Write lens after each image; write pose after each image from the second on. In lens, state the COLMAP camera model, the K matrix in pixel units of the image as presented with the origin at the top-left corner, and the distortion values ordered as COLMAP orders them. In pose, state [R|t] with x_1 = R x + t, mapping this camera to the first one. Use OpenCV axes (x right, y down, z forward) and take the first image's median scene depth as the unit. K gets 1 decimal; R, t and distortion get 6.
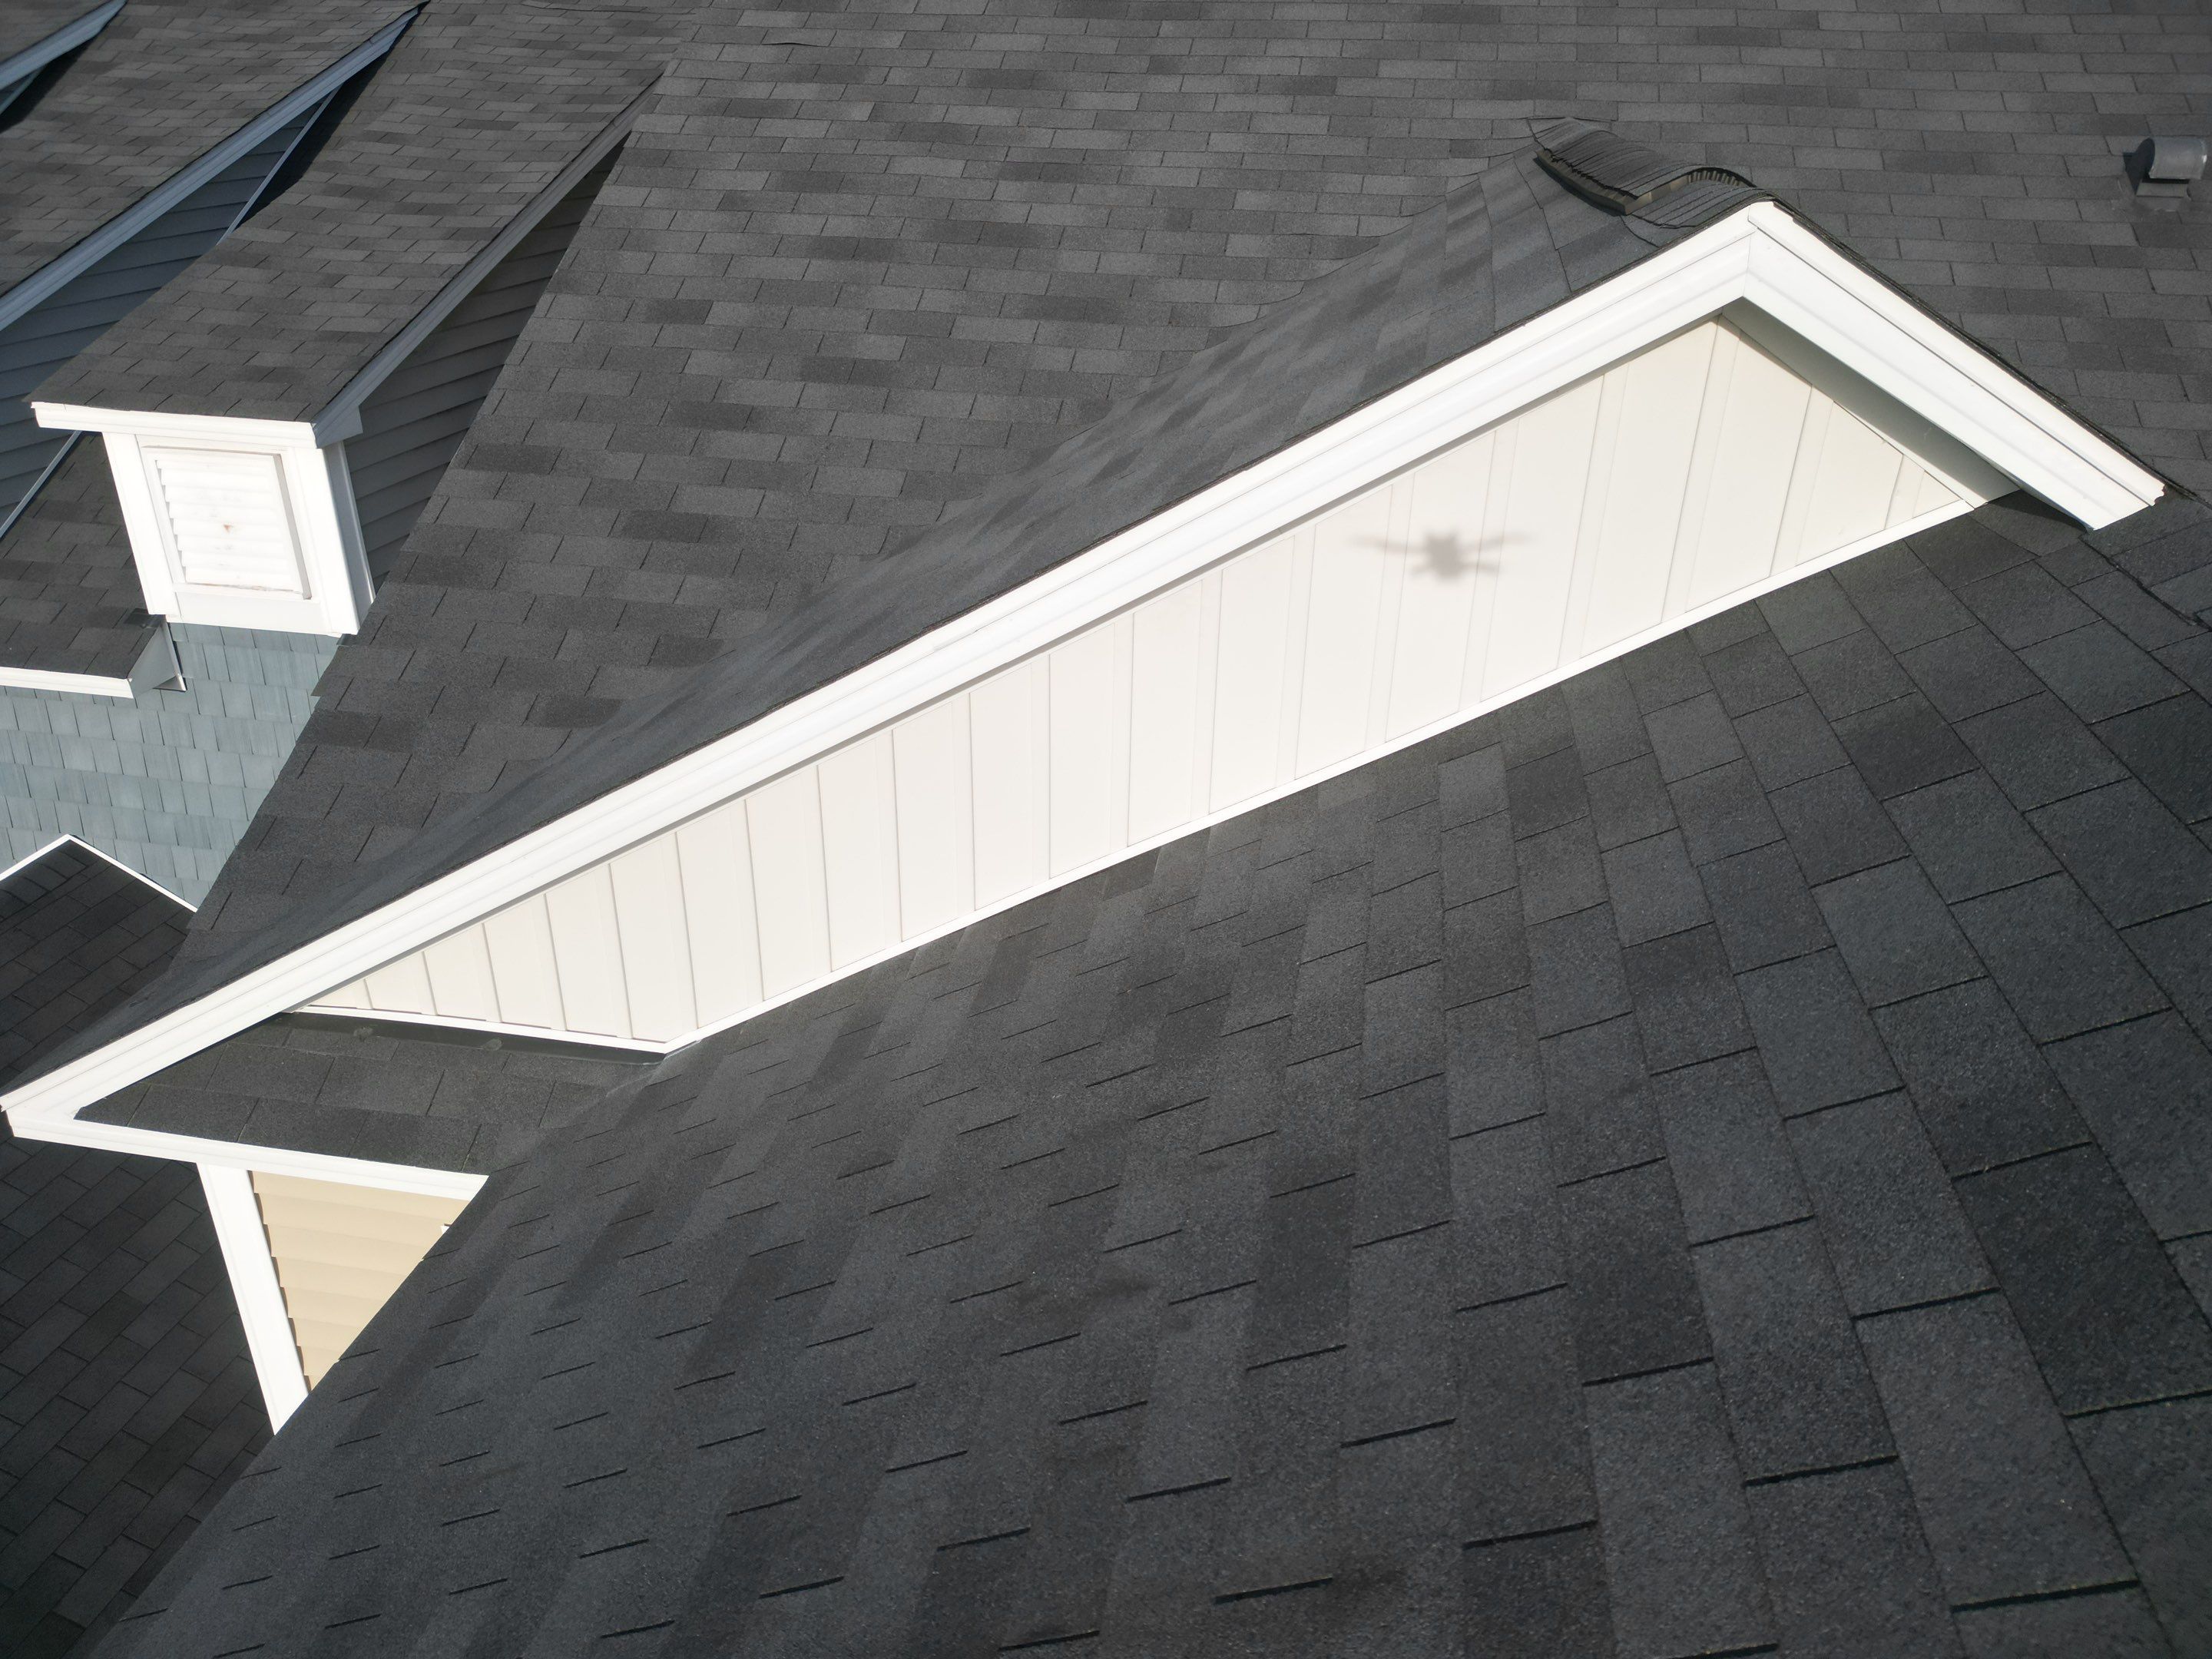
lens RADIAL K [[1539.5, 0, 1108.3], [0, 1539.5, 829.6], [0, 0, 1]] dist [0.064785, -0.057944]
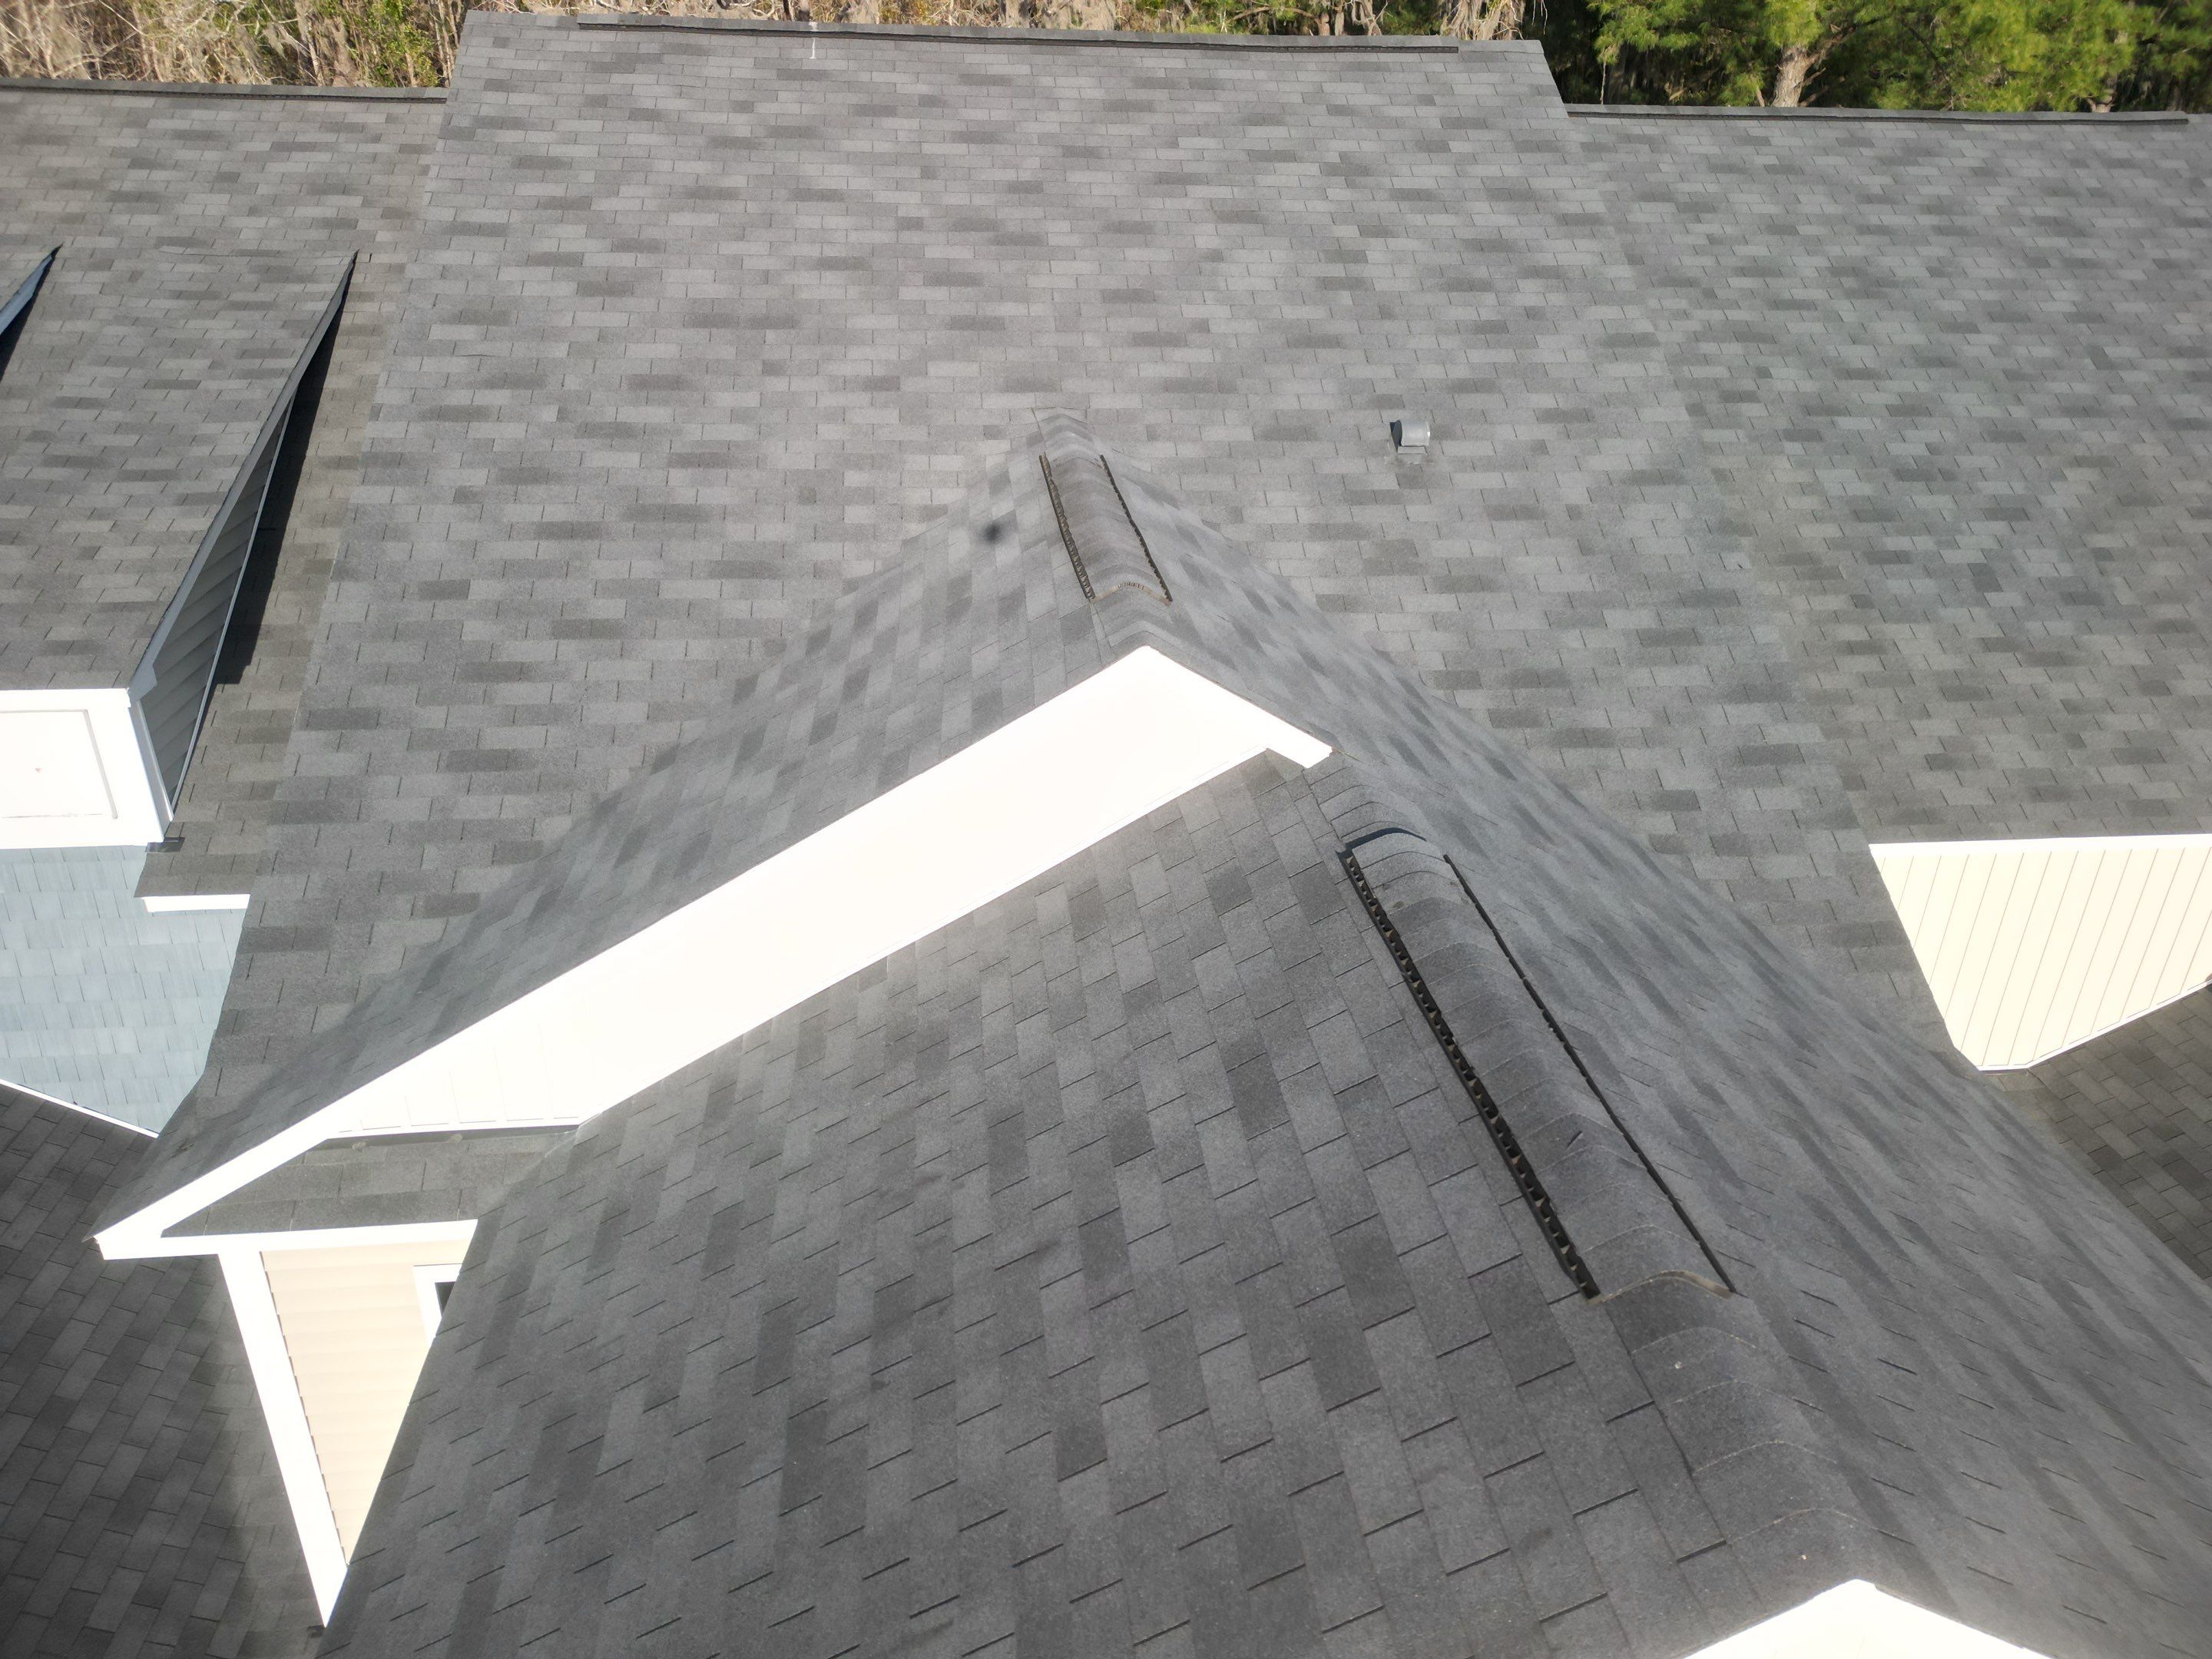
lens RADIAL K [[1539.5, 0, 1104.7], [0, 1539.5, 830.9], [0, 0, 1]] dist [0.064785, -0.057944]
pose [[0.959415, -0.125209, 0.252676, -0.093082], [0.123114, 0.992099, 0.024150, -0.086270], [-0.253704, 0.007938, 0.967249, -0.465573]]
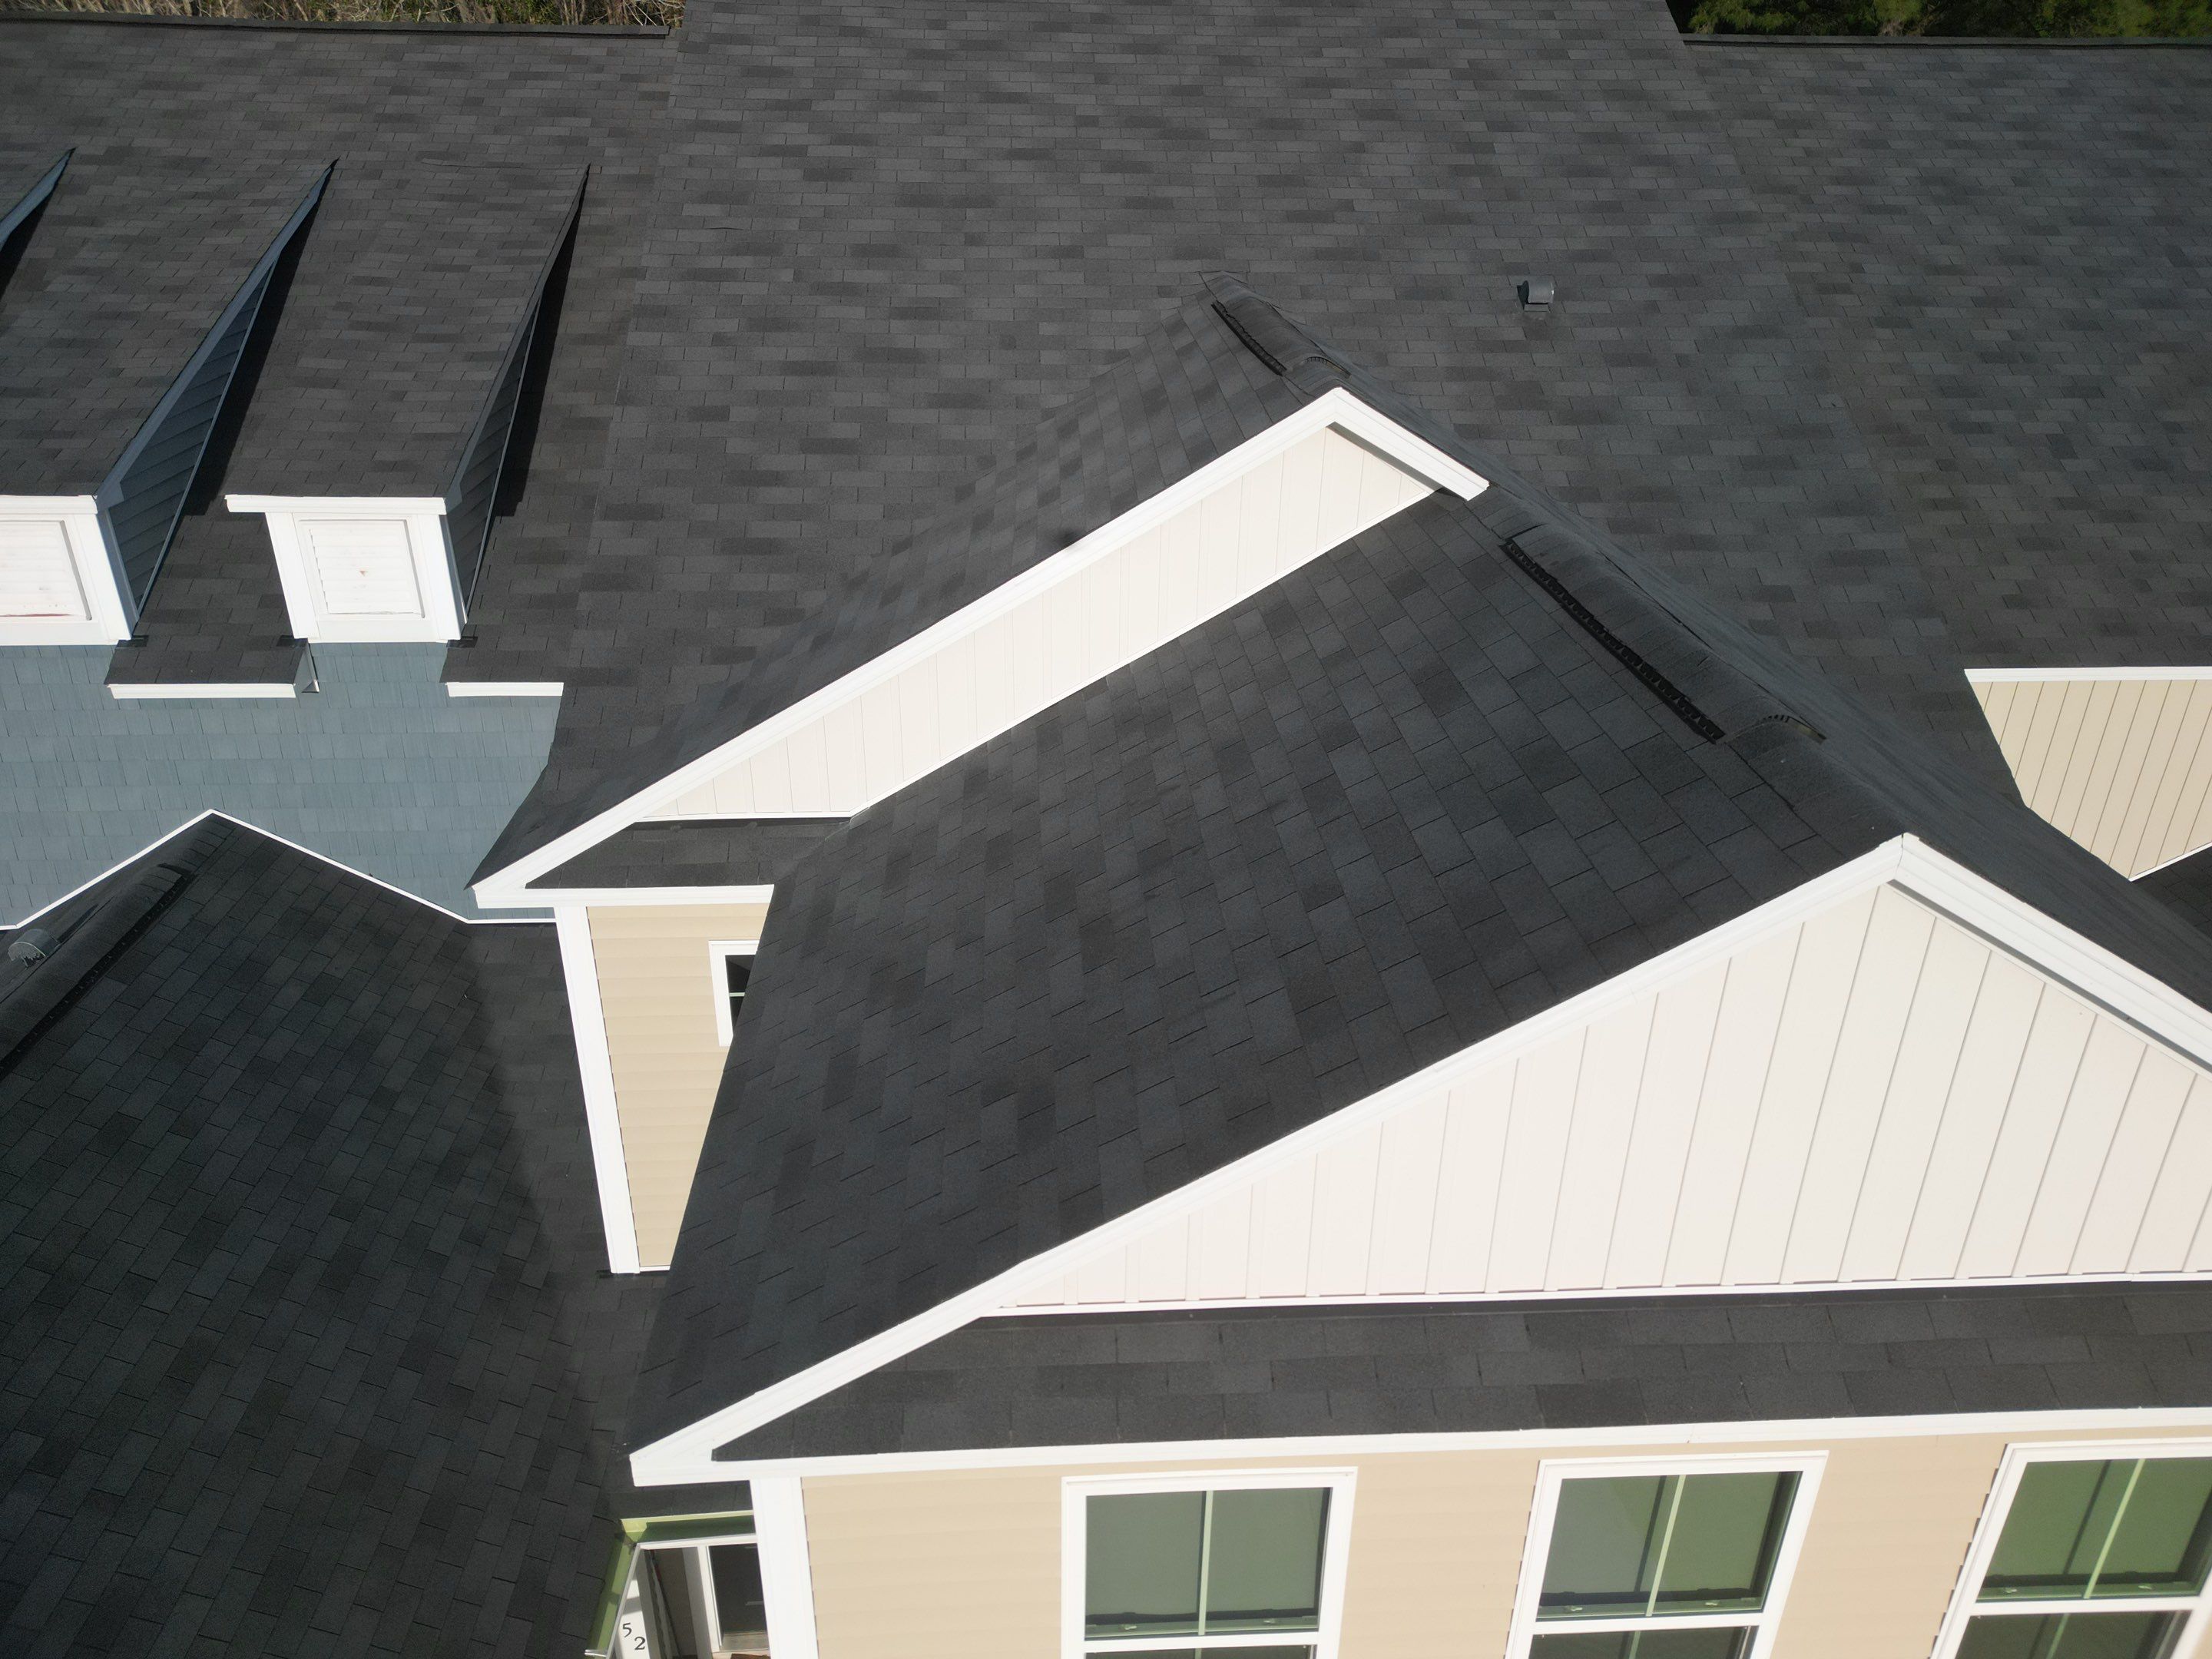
lens RADIAL K [[1539.5, 0, 1106.1], [0, 1539.5, 828.8], [0, 0, 1]] dist [0.064785, -0.057944]
pose [[0.971351, -0.111526, 0.209853, -0.264148], [0.111245, 0.993706, 0.013181, 0.117977], [-0.210002, 0.010542, 0.977644, -0.652955]]
